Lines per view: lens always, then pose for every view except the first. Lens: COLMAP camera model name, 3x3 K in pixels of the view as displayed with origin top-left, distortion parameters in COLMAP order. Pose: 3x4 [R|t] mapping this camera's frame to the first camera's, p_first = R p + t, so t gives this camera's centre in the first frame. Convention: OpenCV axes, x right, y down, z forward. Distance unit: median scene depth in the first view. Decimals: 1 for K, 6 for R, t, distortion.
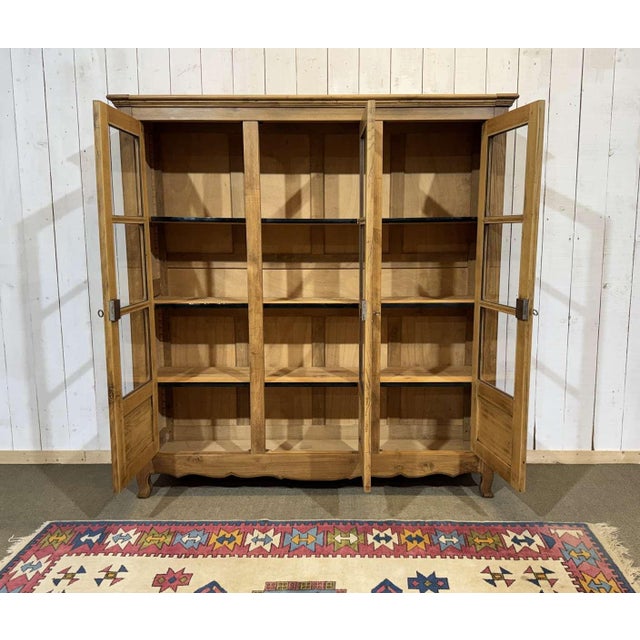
lens RADIAL K [[611.0, 0, 336.7], [0, 611.0, 321.5], [0, 0, 1]] dist [0.165346, -0.352489]
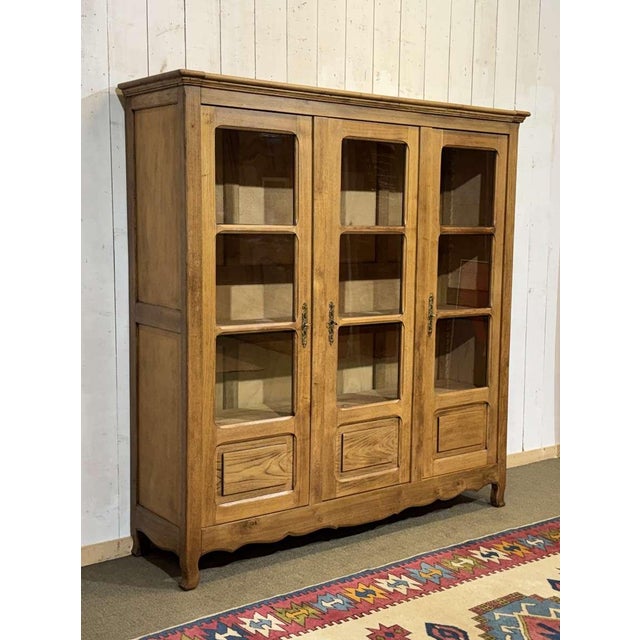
lens RADIAL K [[913.5, 0, 350.2], [0, 913.5, 319.4], [0, 0, 1]] dist [0.137793, -0.063884]
pose [[0.784887, -0.054403, 0.617246, -0.927519], [0.070757, 0.997491, -0.002058, -0.032921], [-0.615586, 0.045290, 0.786767, -0.031665]]
